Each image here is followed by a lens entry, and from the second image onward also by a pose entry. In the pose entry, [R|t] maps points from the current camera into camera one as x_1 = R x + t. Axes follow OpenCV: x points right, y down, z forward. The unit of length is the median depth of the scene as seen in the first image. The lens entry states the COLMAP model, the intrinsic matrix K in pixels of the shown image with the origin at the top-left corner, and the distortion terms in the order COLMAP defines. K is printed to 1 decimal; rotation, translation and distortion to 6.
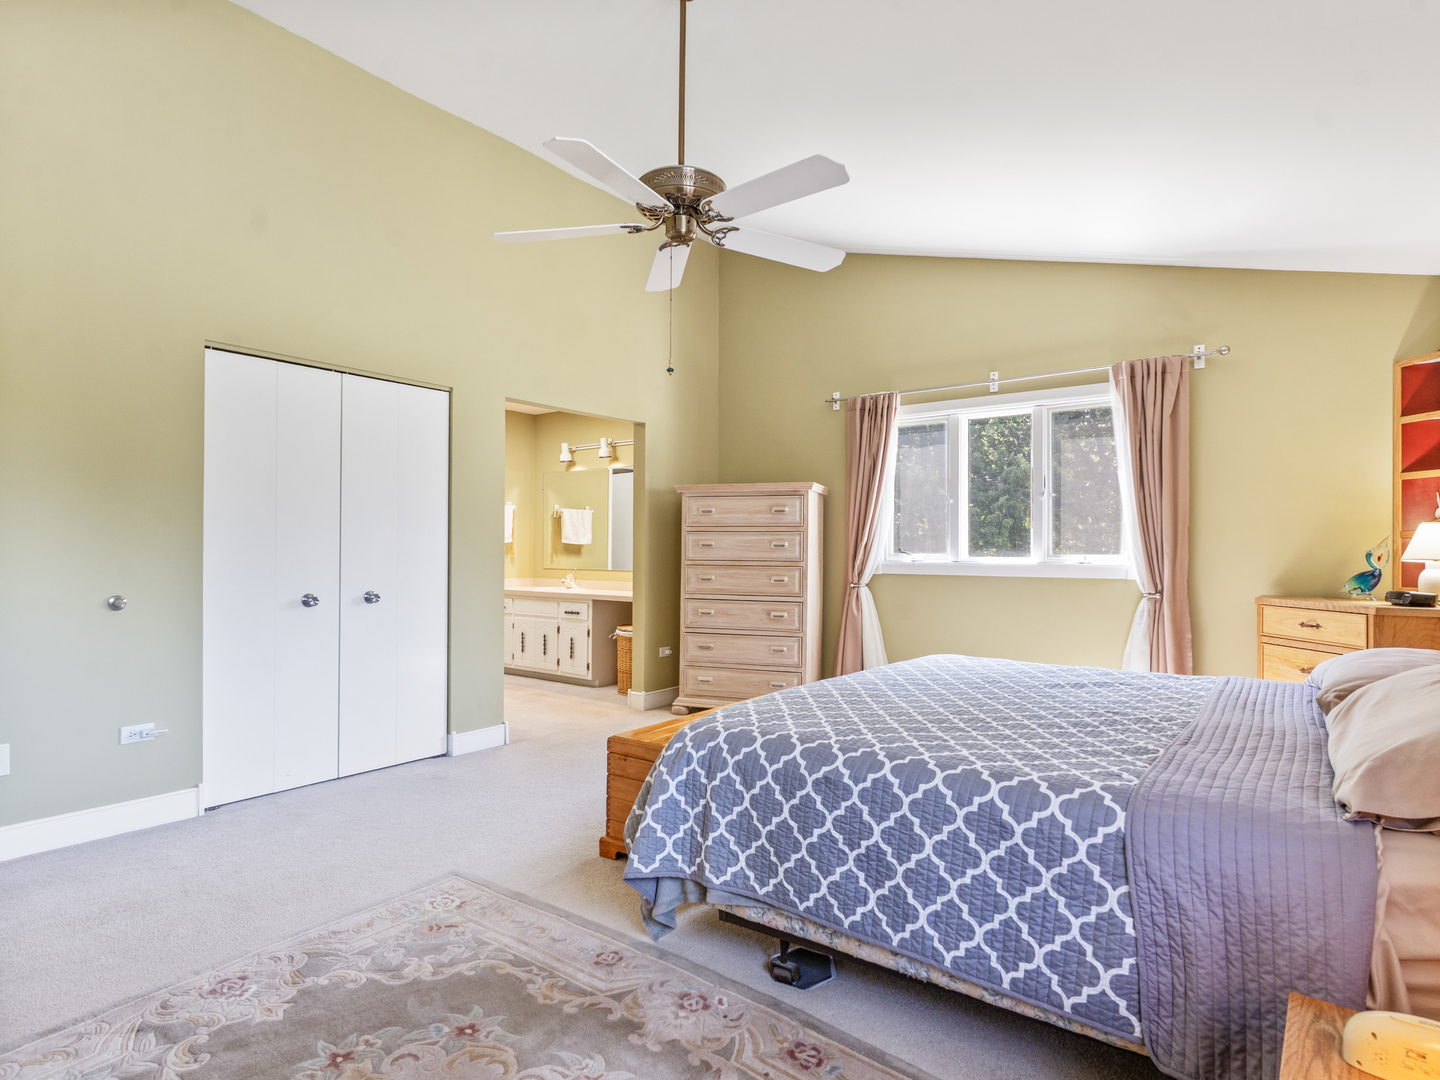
lens RADIAL K [[782.0, 0, 713.6], [0, 782.0, 542.7], [0, 0, 1]] dist [-0.008175, -0.000783]
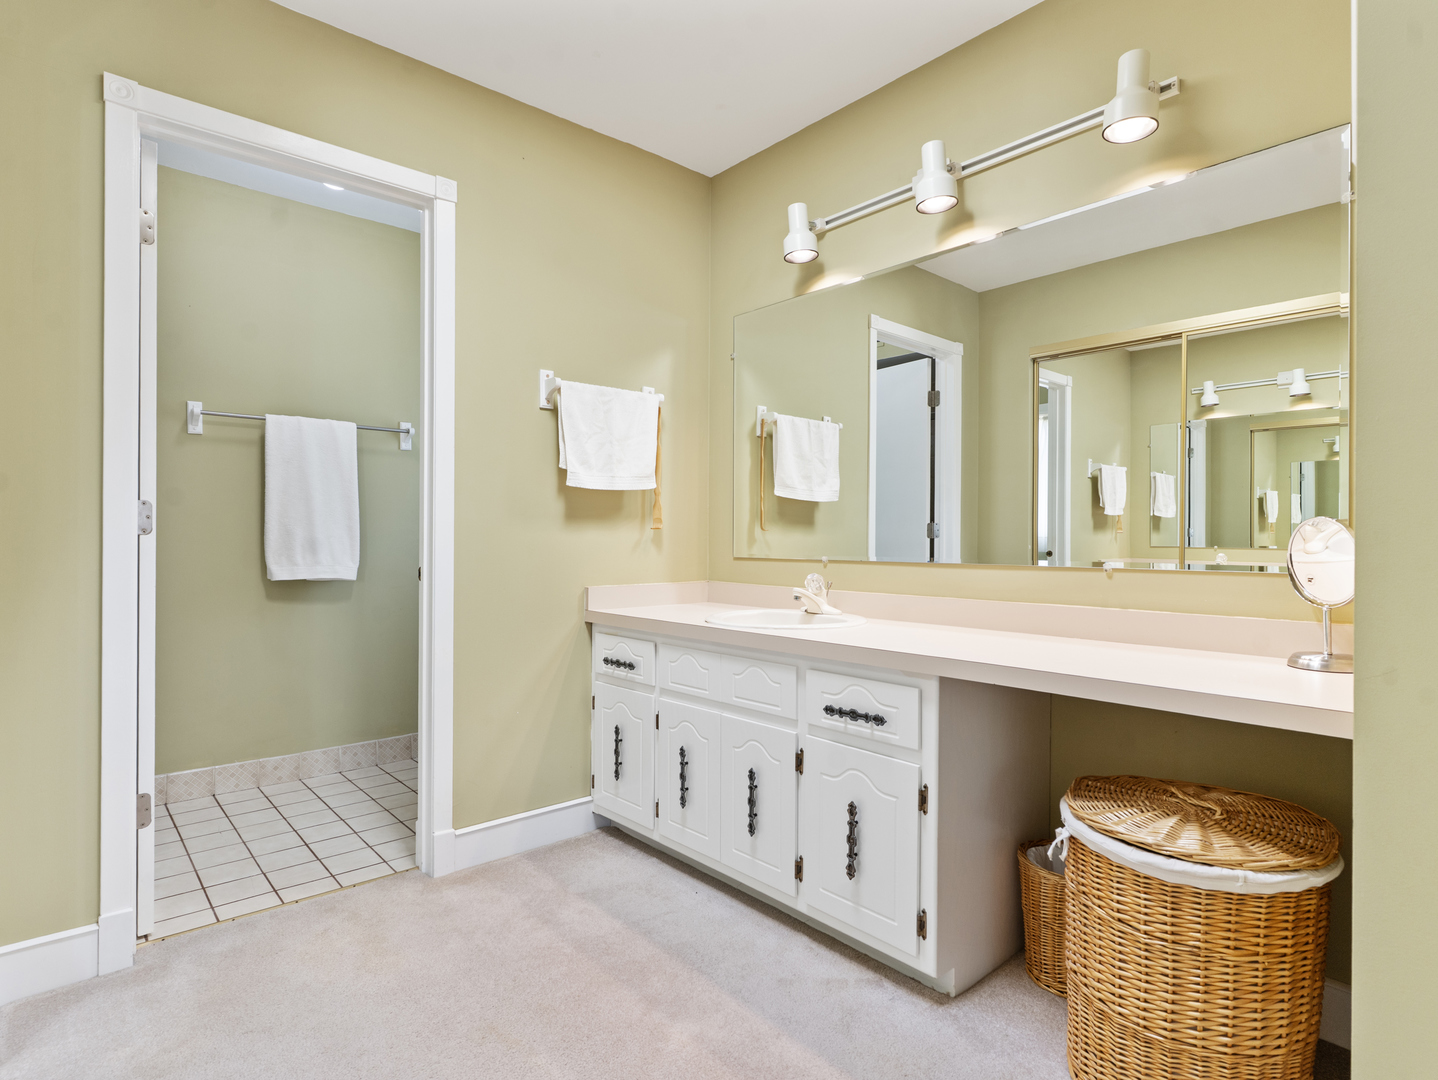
lens RADIAL K [[780.9, 0, 719.8], [0, 780.9, 542.4], [0, 0, 1]] dist [-0.008175, -0.000783]
pose [[0.982222, 0.001759, -0.187716, -0.175068], [0.000555, 0.999925, 0.012275, 0.023352], [0.187723, -0.012161, 0.982147, 0.710532]]
